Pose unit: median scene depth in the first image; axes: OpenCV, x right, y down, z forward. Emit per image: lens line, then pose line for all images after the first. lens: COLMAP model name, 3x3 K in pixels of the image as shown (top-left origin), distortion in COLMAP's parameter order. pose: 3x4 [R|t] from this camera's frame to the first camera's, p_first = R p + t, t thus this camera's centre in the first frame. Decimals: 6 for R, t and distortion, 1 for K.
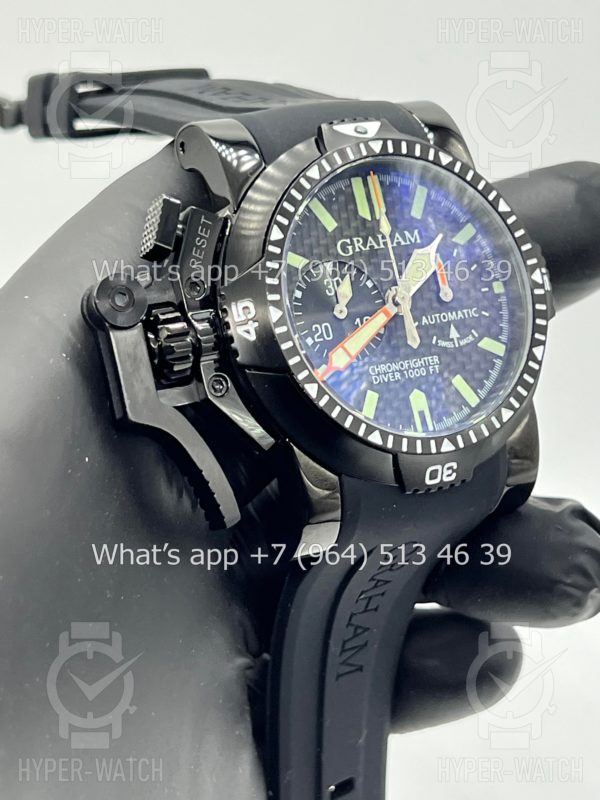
lens RADIAL K [[1920.1, 0, 303.3], [0, 1920.1, 398.1], [0, 0, 1]] dist [0.244372, 0.000000]
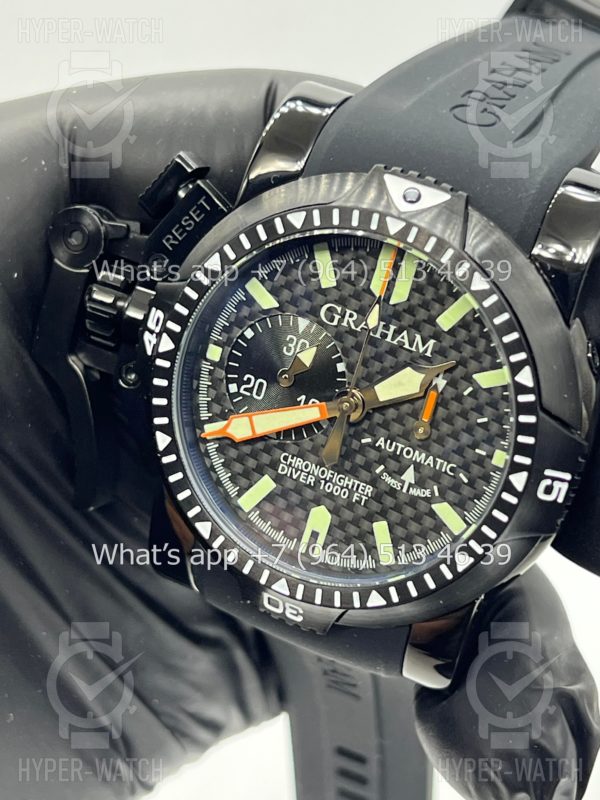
lens RADIAL K [[1920.1, 0, 294.6], [0, 1920.1, 401.1], [0, 0, 1]] dist [0.244372, 0.000000]
pose [[0.560667, 0.565010, -0.605323, 0.521666], [-0.340785, 0.823698, 0.453197, -0.408122], [0.754664, -0.047808, 0.654367, 0.457682]]
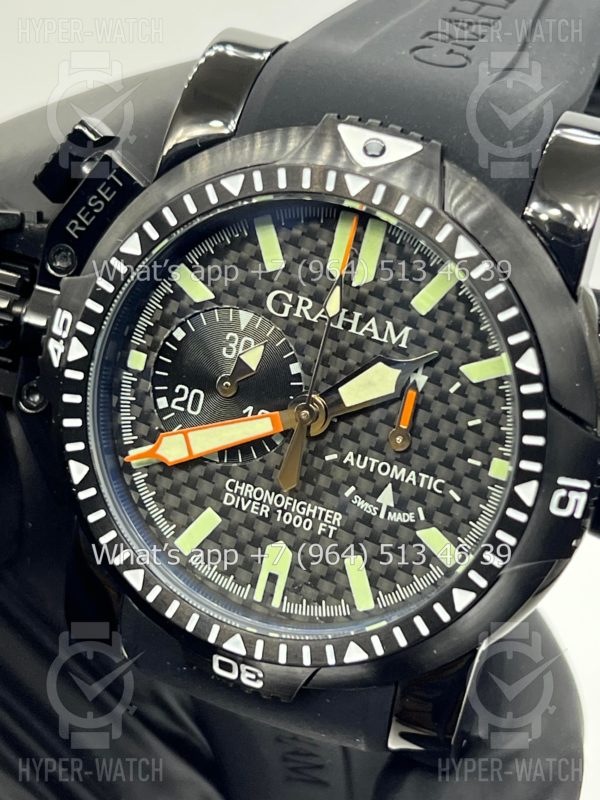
lens RADIAL K [[1920.1, 0, 299.5], [0, 1920.1, 398.7], [0, 0, 1]] dist [0.244372, 0.000000]
pose [[0.621933, 0.506222, -0.597443, 0.432930], [-0.321507, 0.860751, 0.394641, -0.310323], [0.714026, -0.053358, 0.698083, 0.544988]]
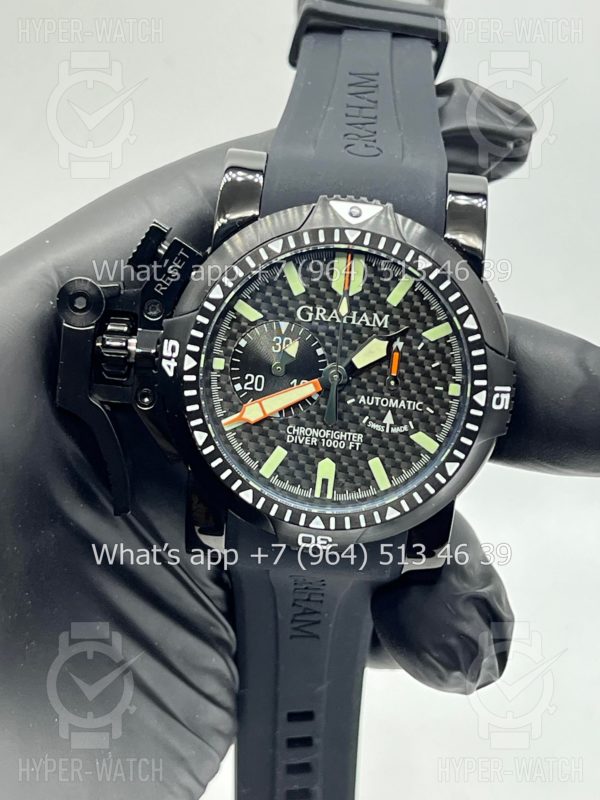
lens RADIAL K [[1920.1, 0, 298.8], [0, 1920.1, 399.5], [0, 0, 1]] dist [0.244372, 0.000000]
pose [[0.827159, 0.377385, -0.416400, 0.480844], [-0.256800, 0.912910, 0.317253, -0.372007], [0.499862, -0.155487, 0.852034, 0.080393]]
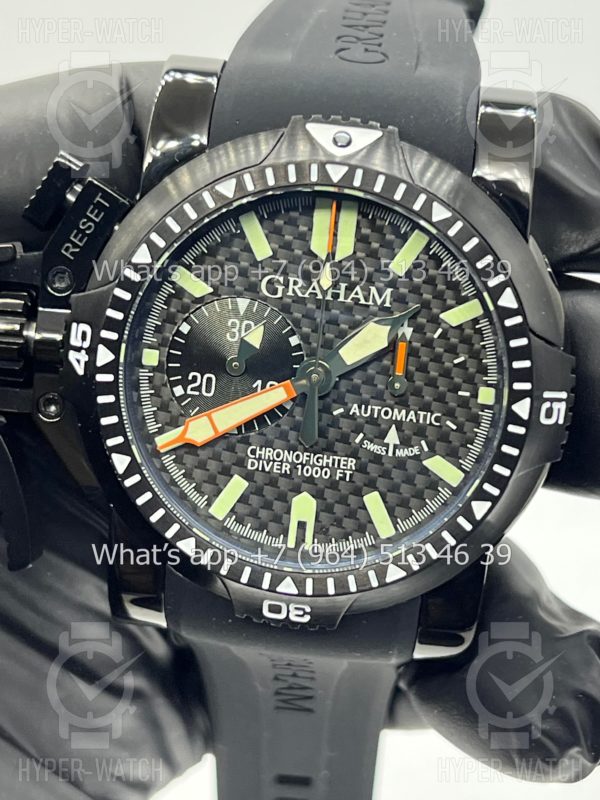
lens RADIAL K [[1920.1, 0, 299.6], [0, 1920.1, 401.4], [0, 0, 1]] dist [0.244372, 0.000000]
pose [[0.802321, 0.382729, -0.458038, 0.389753], [-0.243759, 0.910557, 0.333867, -0.289601], [0.544851, -0.156217, 0.823853, 0.380787]]
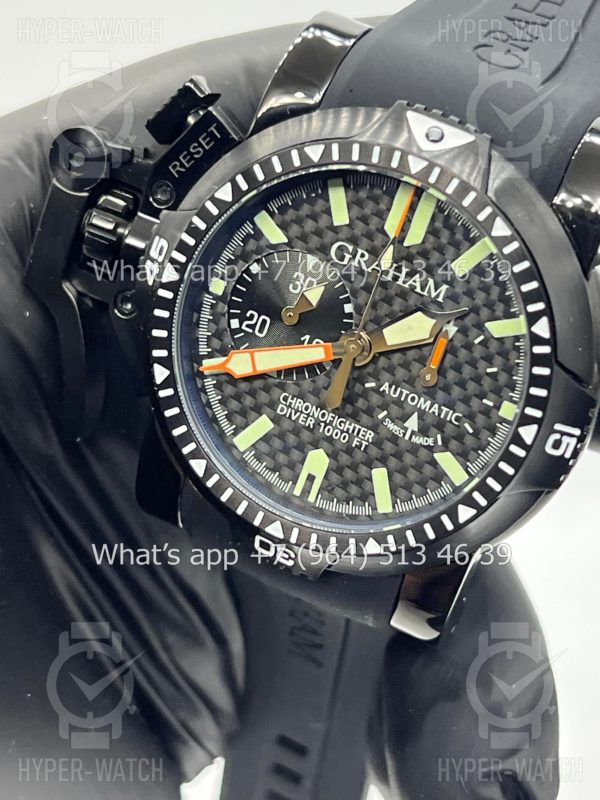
lens RADIAL K [[1920.1, 0, 301.1], [0, 1920.1, 400.0], [0, 0, 1]] dist [0.244372, 0.000000]
pose [[0.557551, 0.610344, -0.562687, 0.490505], [-0.406108, 0.791712, 0.456365, -0.381831], [0.724026, -0.025935, 0.689285, 0.444187]]
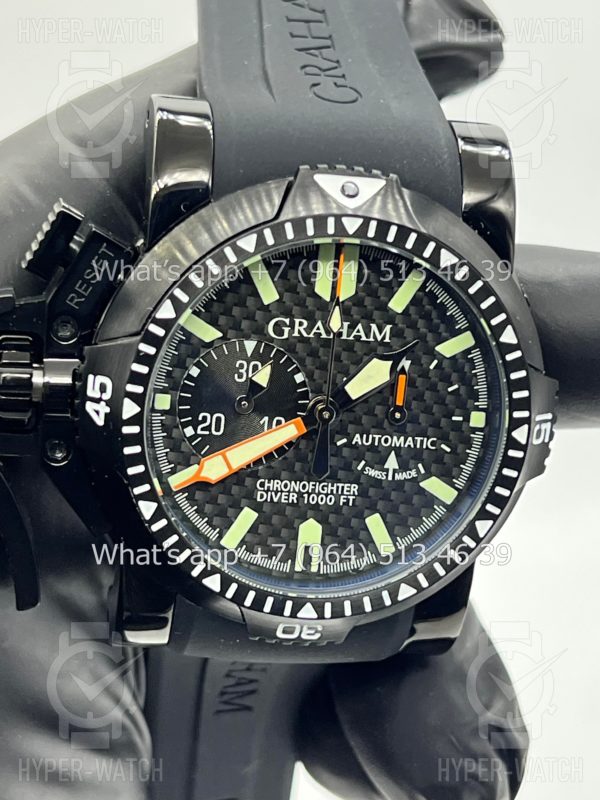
lens RADIAL K [[1920.1, 0, 300.2], [0, 1920.1, 400.8], [0, 0, 1]] dist [0.244372, 0.000000]
pose [[0.904149, 0.373964, -0.206555, 0.200616], [-0.283393, 0.886806, 0.365052, -0.338002], [0.319691, -0.271525, 0.907784, 0.287936]]
